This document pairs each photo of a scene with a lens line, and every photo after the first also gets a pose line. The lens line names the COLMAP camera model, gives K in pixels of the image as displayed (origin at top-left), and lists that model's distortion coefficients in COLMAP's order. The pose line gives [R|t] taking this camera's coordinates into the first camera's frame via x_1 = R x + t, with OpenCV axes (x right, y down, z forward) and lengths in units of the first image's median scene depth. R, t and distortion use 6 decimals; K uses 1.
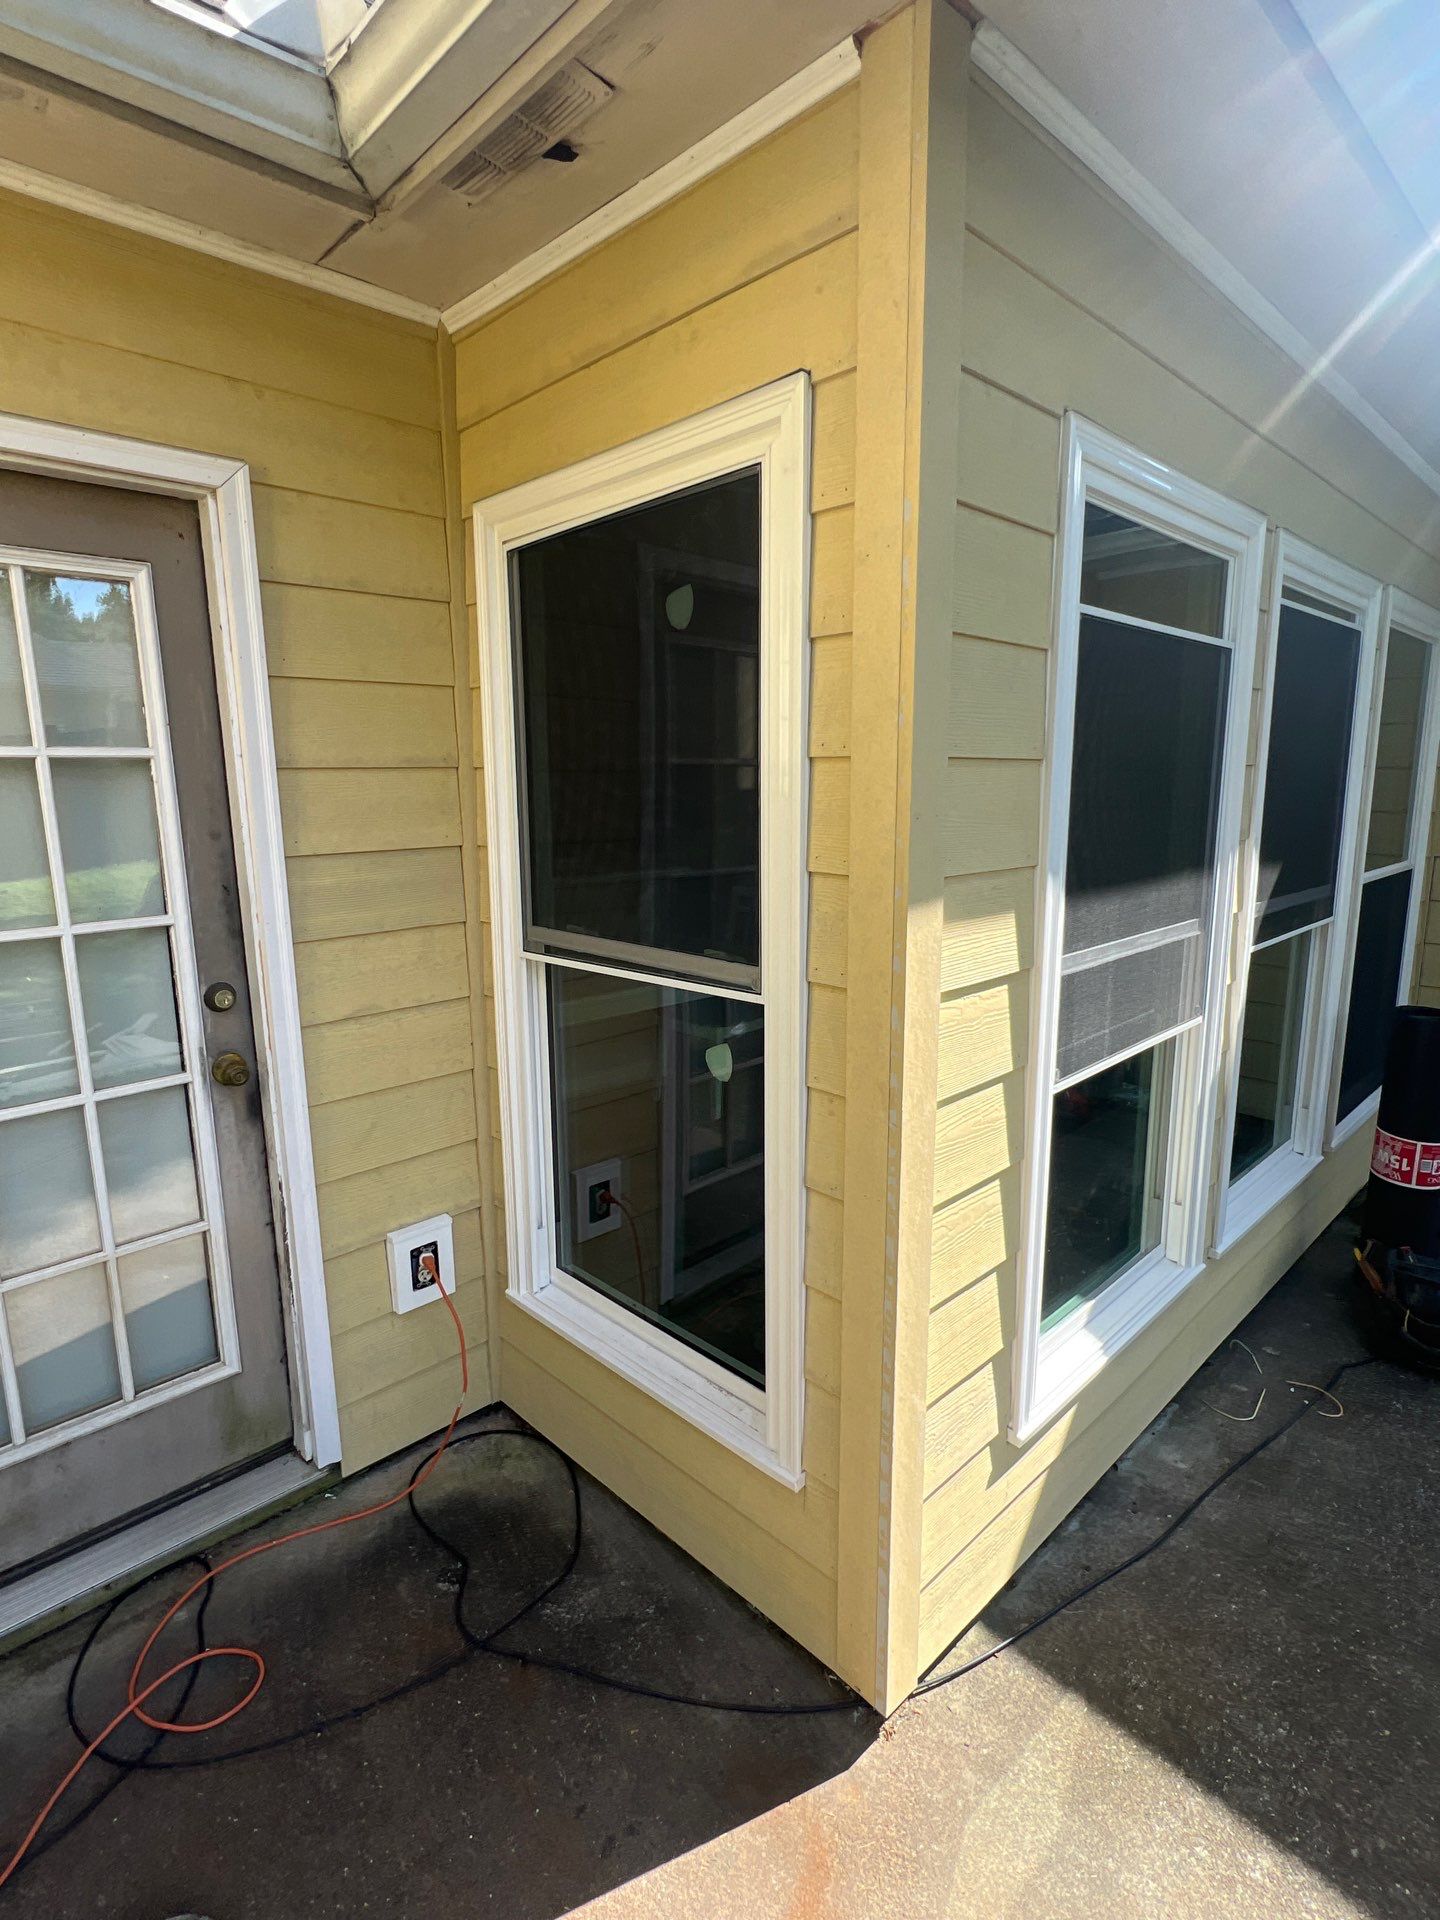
lens RADIAL K [[984.6, 0, 728.4], [0, 984.6, 965.4], [0, 0, 1]] dist [-0.001773, 0.002224]
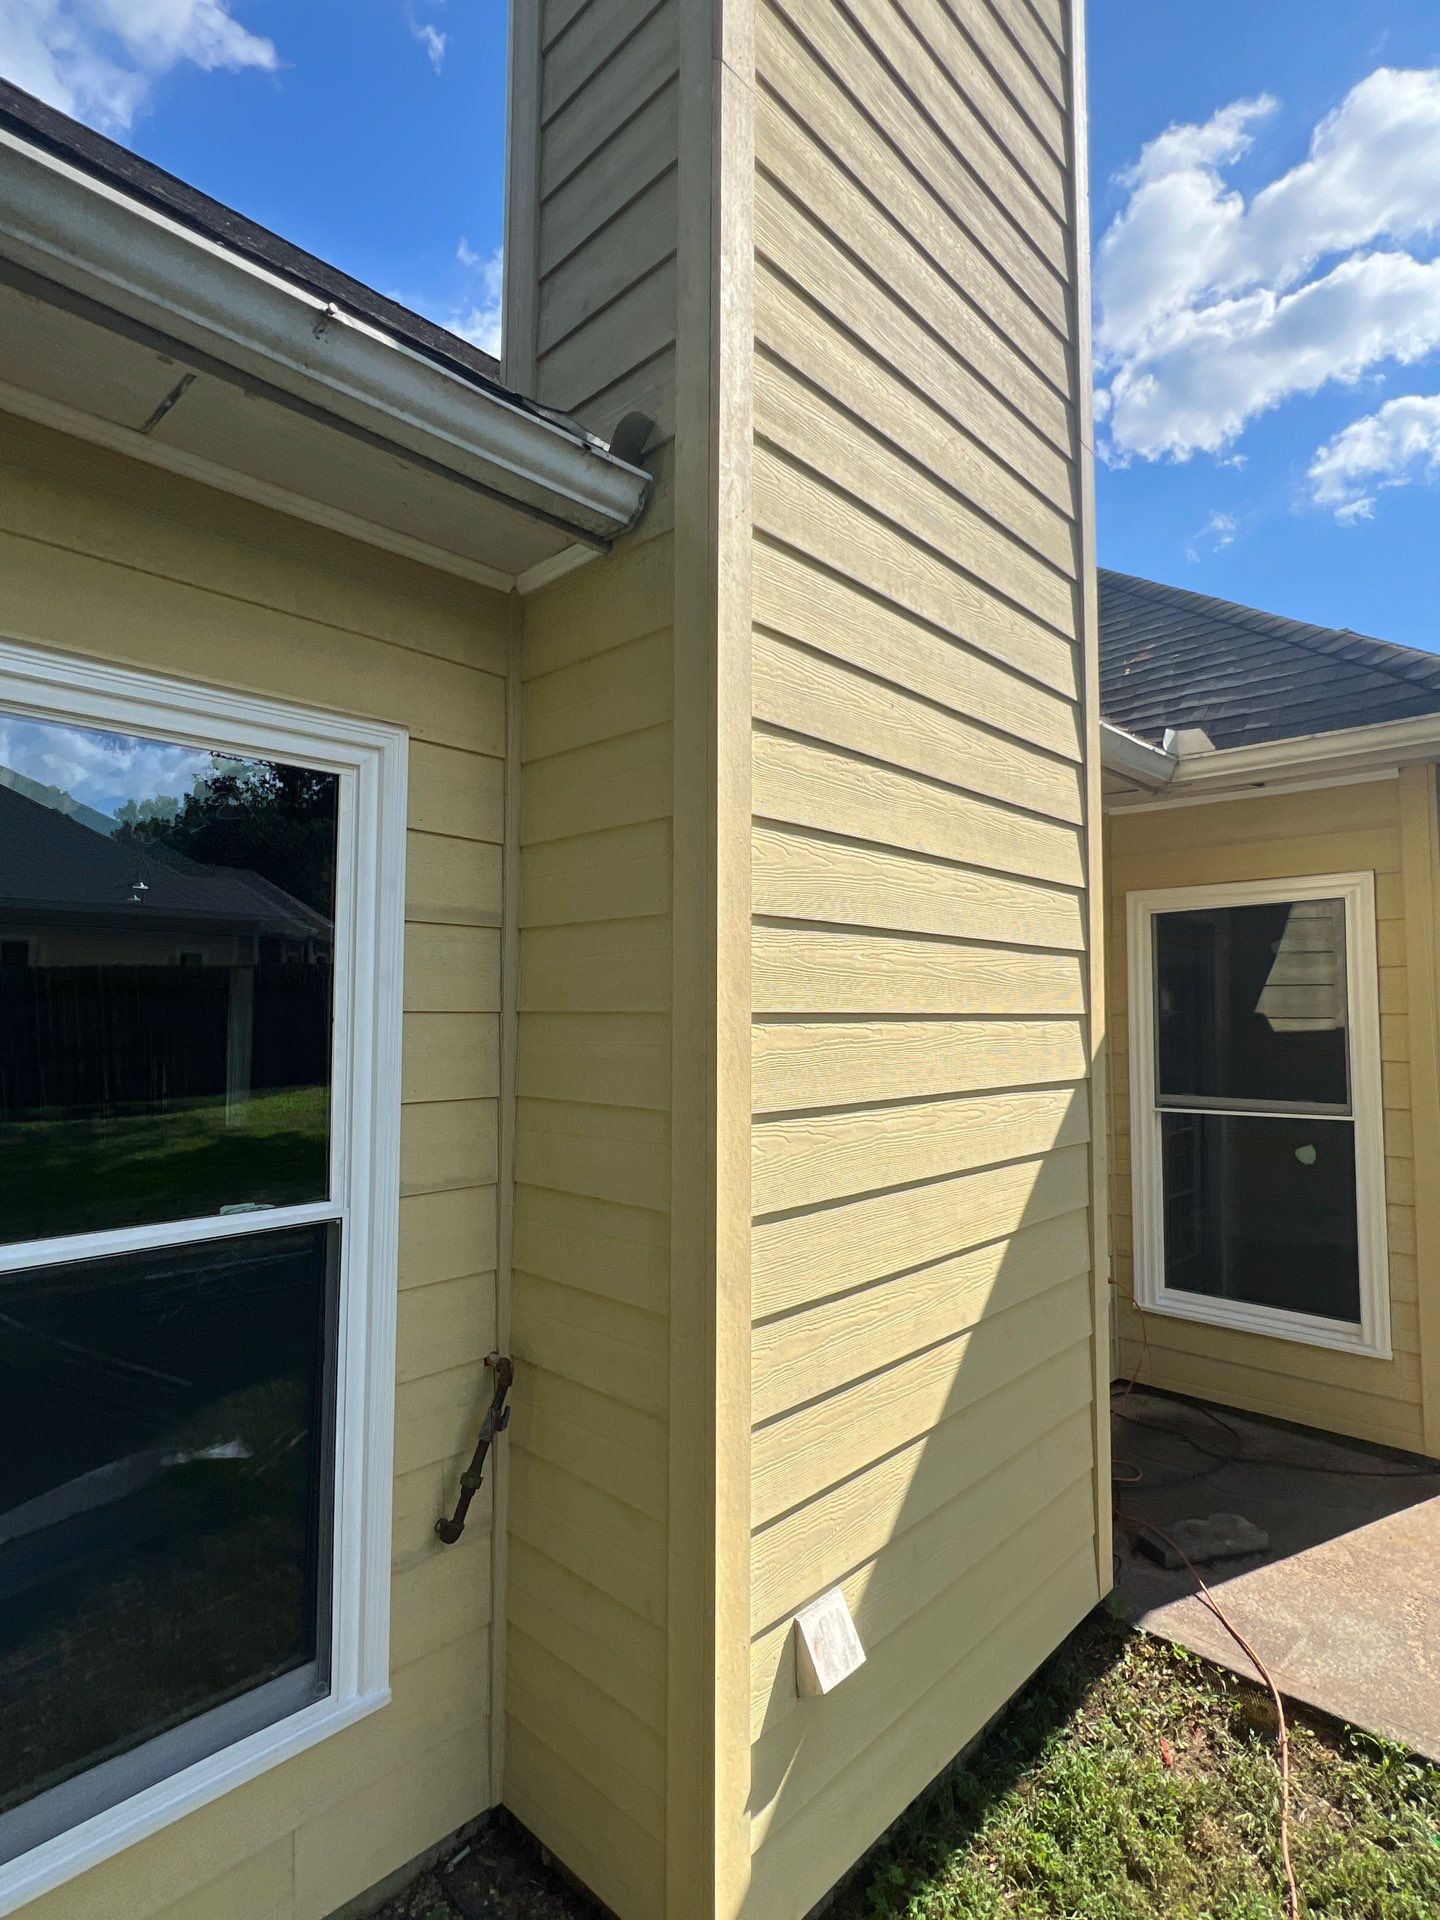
lens RADIAL K [[984.6, 0, 728.4], [0, 984.6, 965.4], [0, 0, 1]] dist [-0.001773, 0.002224]
pose [[0.999445, 0.010780, 0.031511, -1.167743], [-0.003130, 0.972379, -0.233388, 0.177027], [-0.033156, 0.233160, 0.971873, -0.967144]]
